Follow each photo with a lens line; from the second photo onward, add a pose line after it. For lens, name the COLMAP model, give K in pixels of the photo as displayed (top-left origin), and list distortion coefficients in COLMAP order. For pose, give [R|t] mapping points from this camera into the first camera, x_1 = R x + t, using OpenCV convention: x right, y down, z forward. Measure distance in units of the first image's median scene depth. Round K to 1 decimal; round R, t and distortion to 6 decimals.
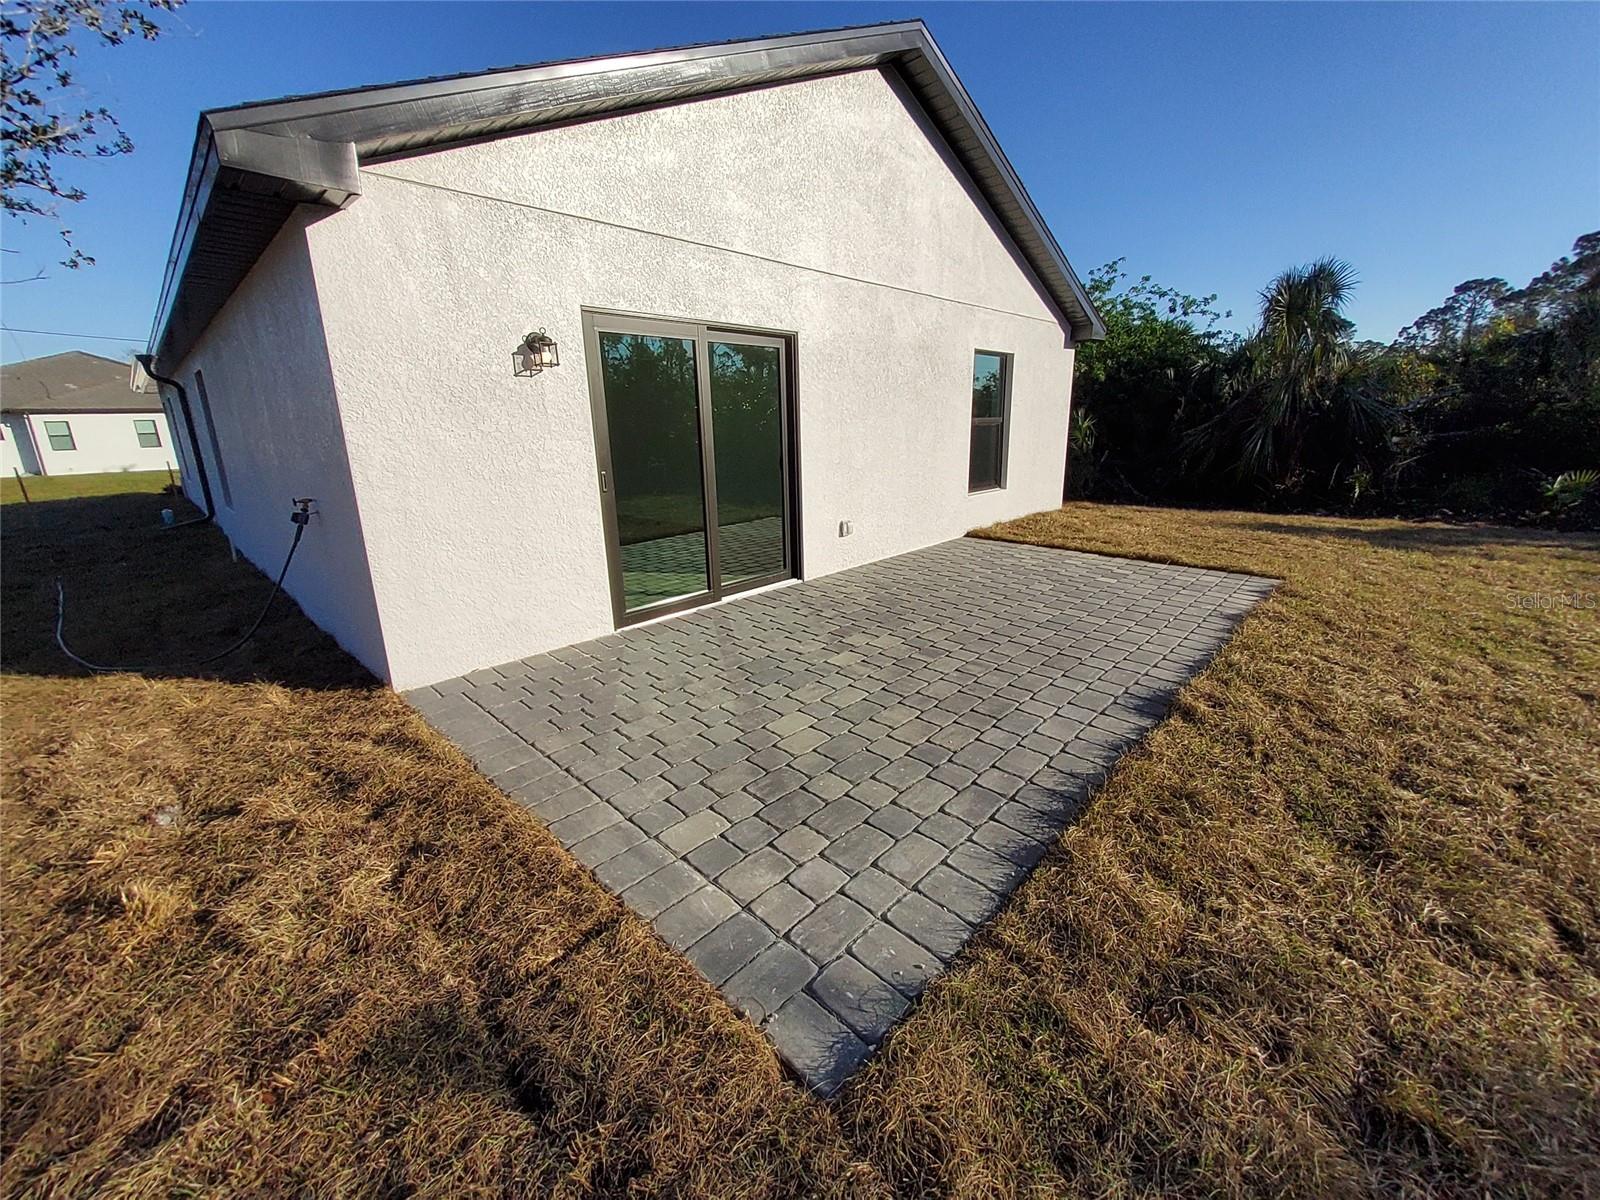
lens RADIAL K [[631.2, 0, 806.4], [0, 631.2, 601.9], [0, 0, 1]] dist [0.002271, -0.003344]
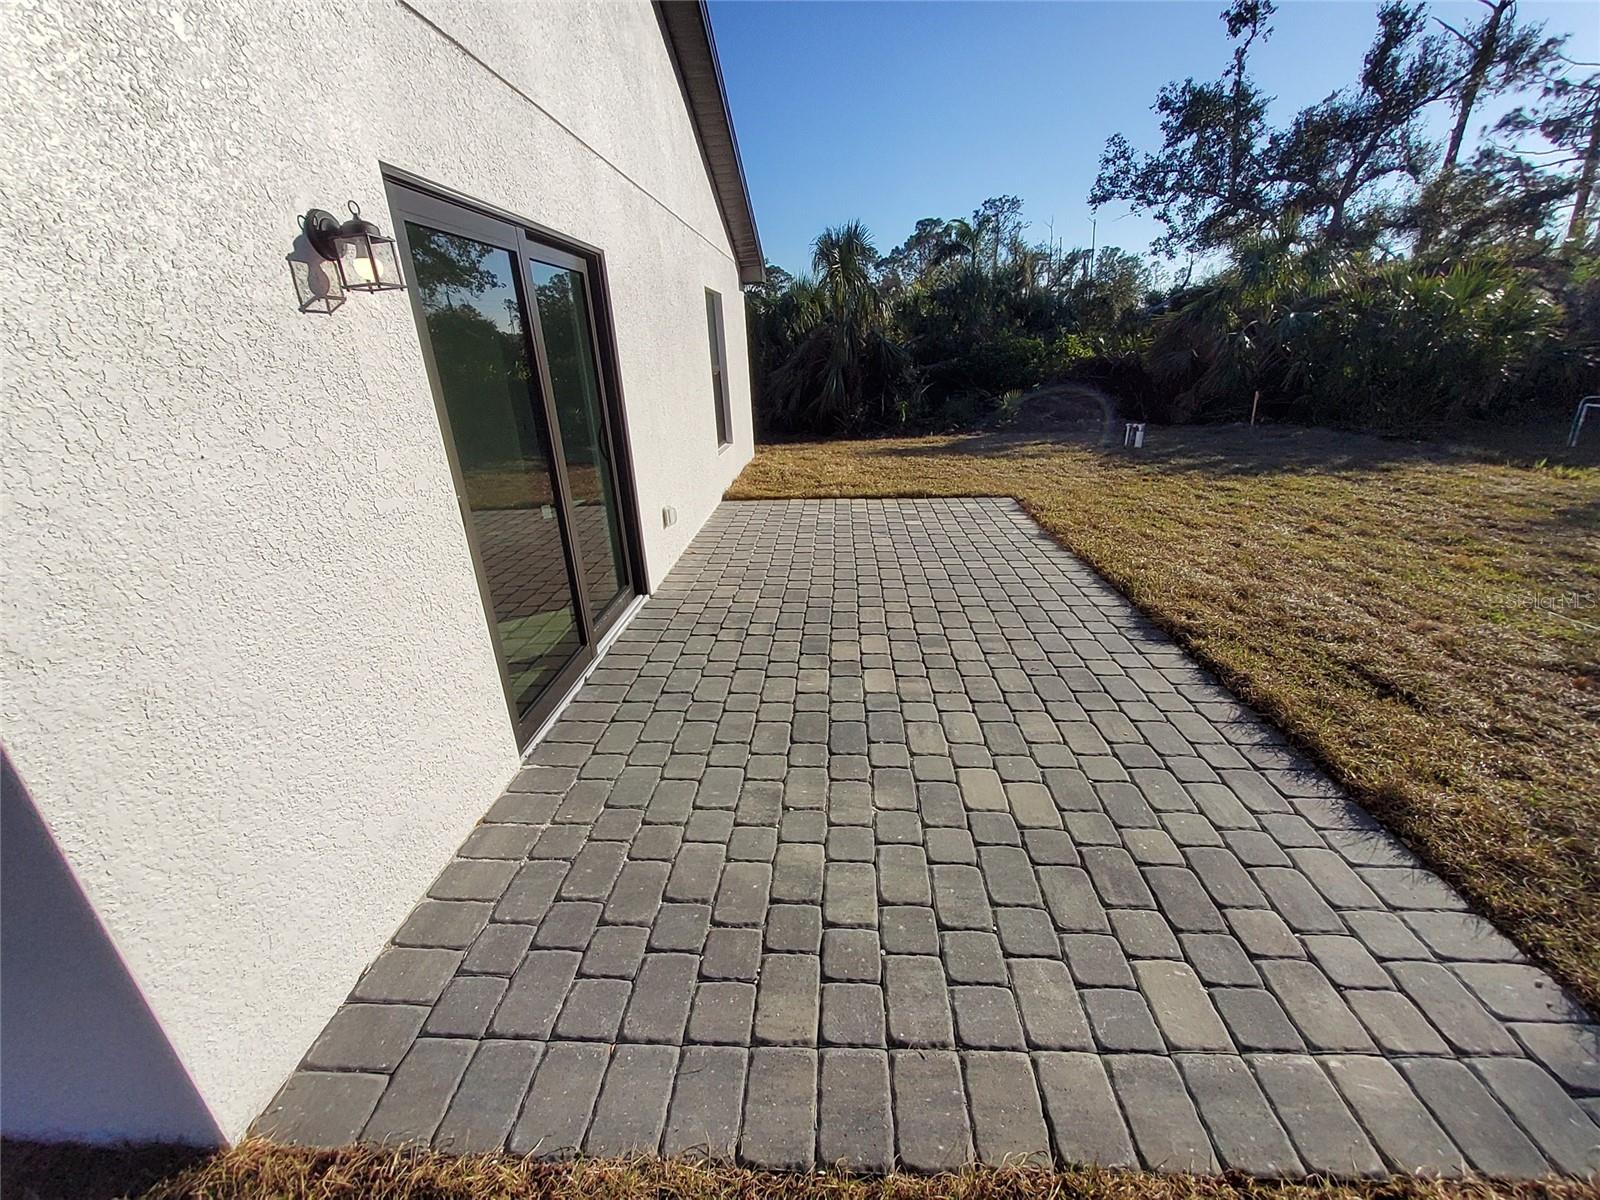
lens RADIAL K [[631.2, 0, 804.1], [0, 631.2, 596.1], [0, 0, 1]] dist [0.002271, -0.003344]
pose [[0.753337, -0.249065, 0.608647, -0.508740], [0.202586, 0.968390, 0.145531, -0.162662], [-0.625654, 0.013670, 0.779981, 0.450841]]
